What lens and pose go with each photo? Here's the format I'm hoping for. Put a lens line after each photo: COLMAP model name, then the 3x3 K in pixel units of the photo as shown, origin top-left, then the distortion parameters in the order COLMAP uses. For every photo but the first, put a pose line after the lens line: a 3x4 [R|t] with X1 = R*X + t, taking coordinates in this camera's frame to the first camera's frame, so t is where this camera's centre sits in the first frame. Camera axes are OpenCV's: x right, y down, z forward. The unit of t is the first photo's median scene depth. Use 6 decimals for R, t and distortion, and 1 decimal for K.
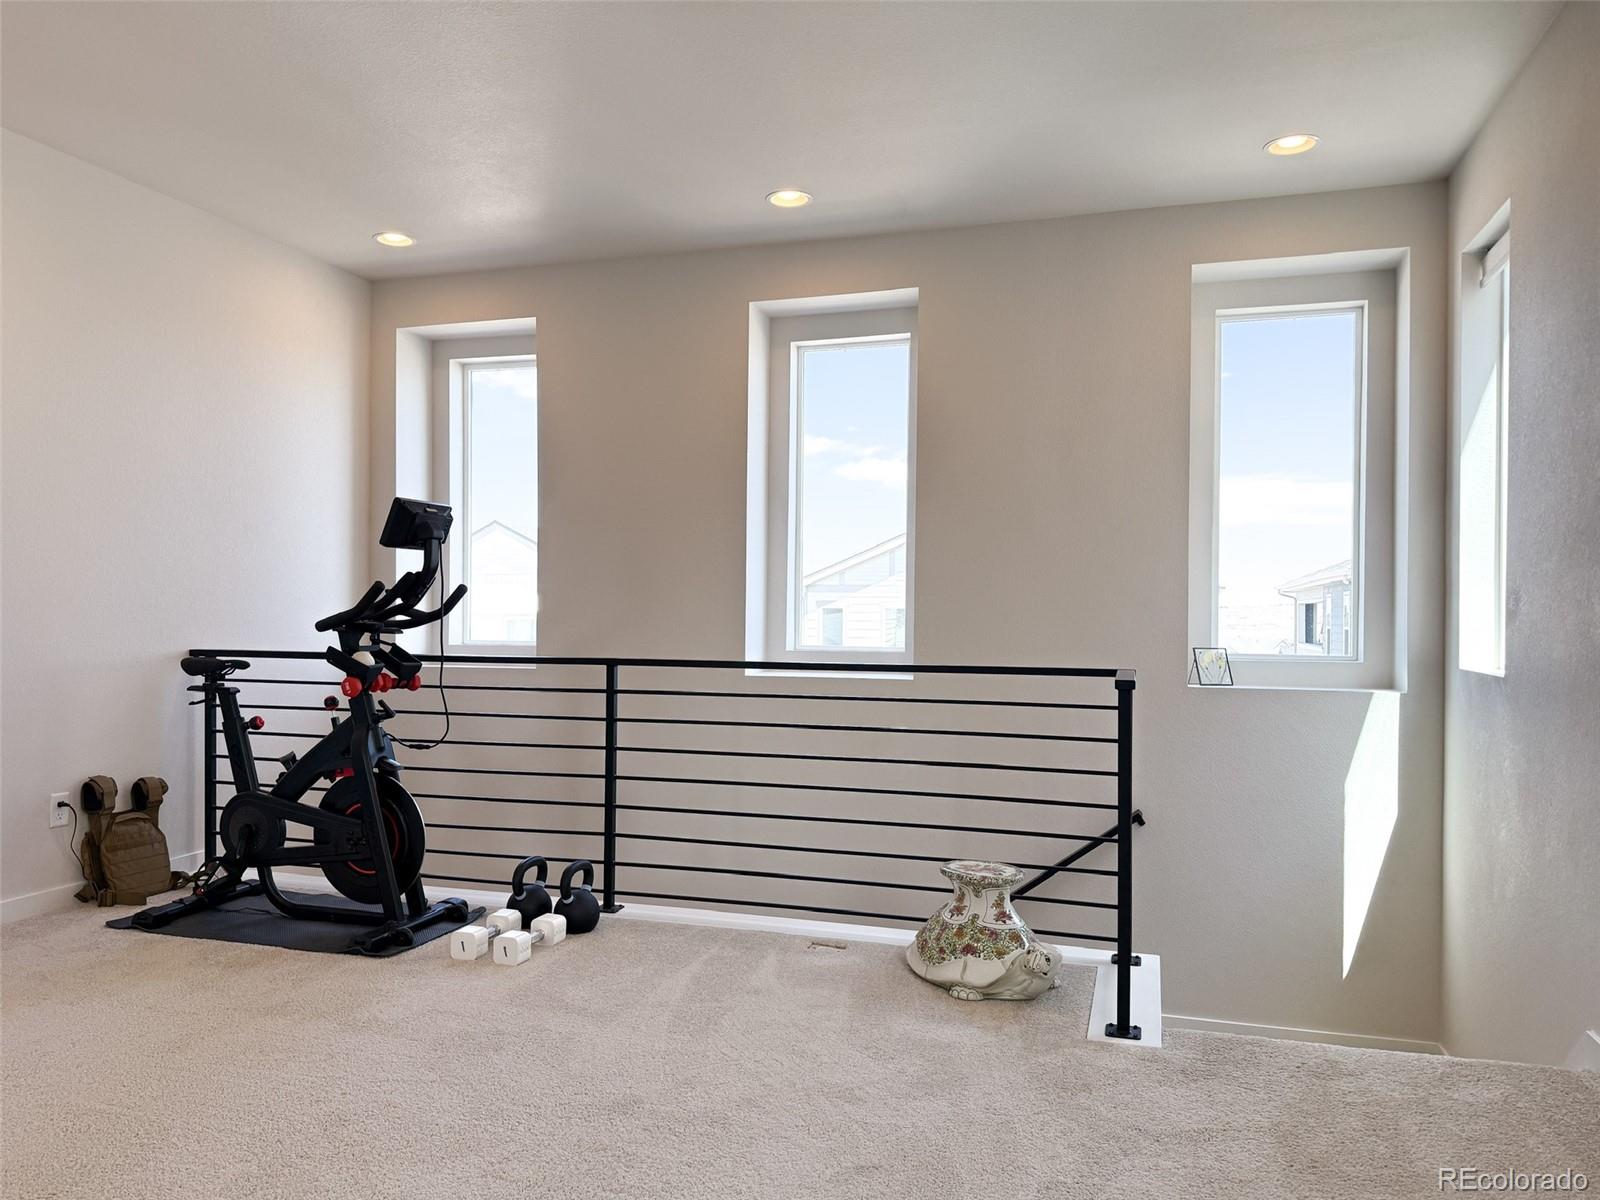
lens RADIAL K [[1113.9, 0, 803.4], [0, 1113.9, 602.4], [0, 0, 1]] dist [0.147319, -0.259192]
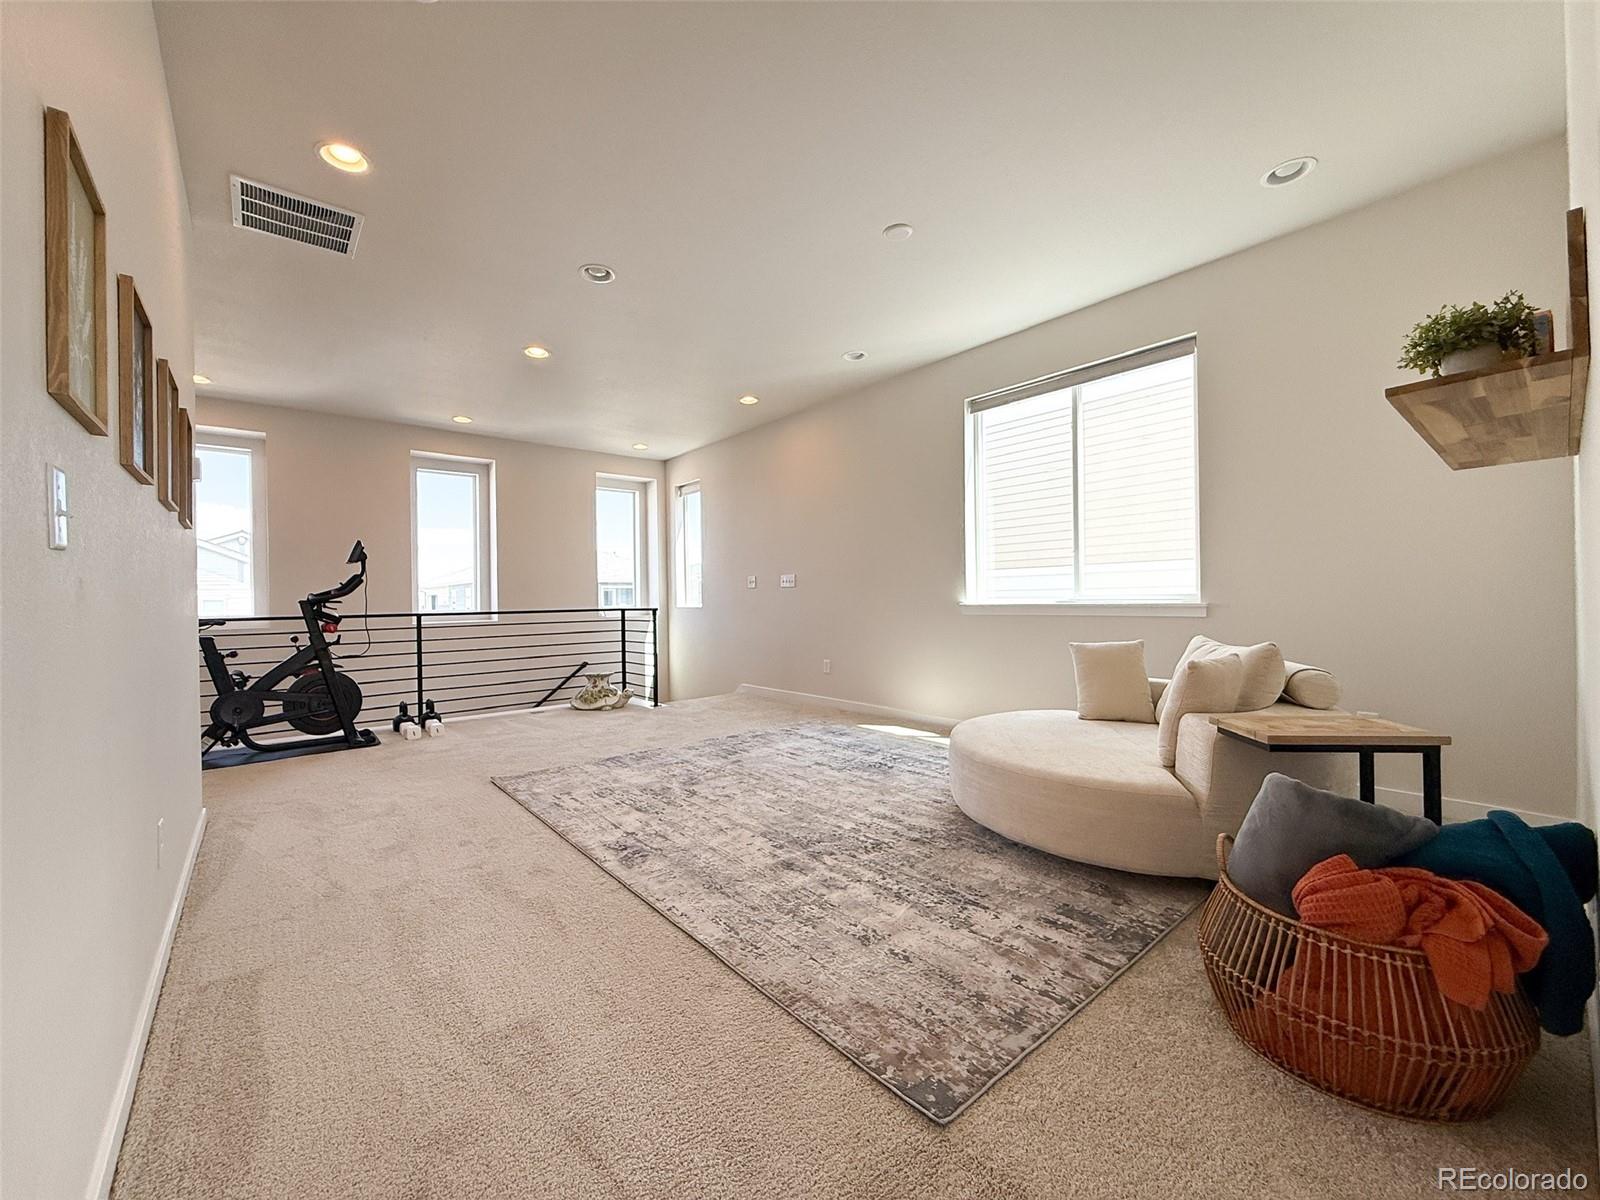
lens RADIAL K [[643.2, 0, 793.2], [0, 643.2, 599.8], [0, 0, 1]] dist [0.001198, -0.000134]
pose [[0.549147, -0.019355, 0.835501, -0.883545], [0.012032, 0.999811, 0.015253, 0.008603], [-0.835639, 0.001677, 0.549277, -0.373734]]
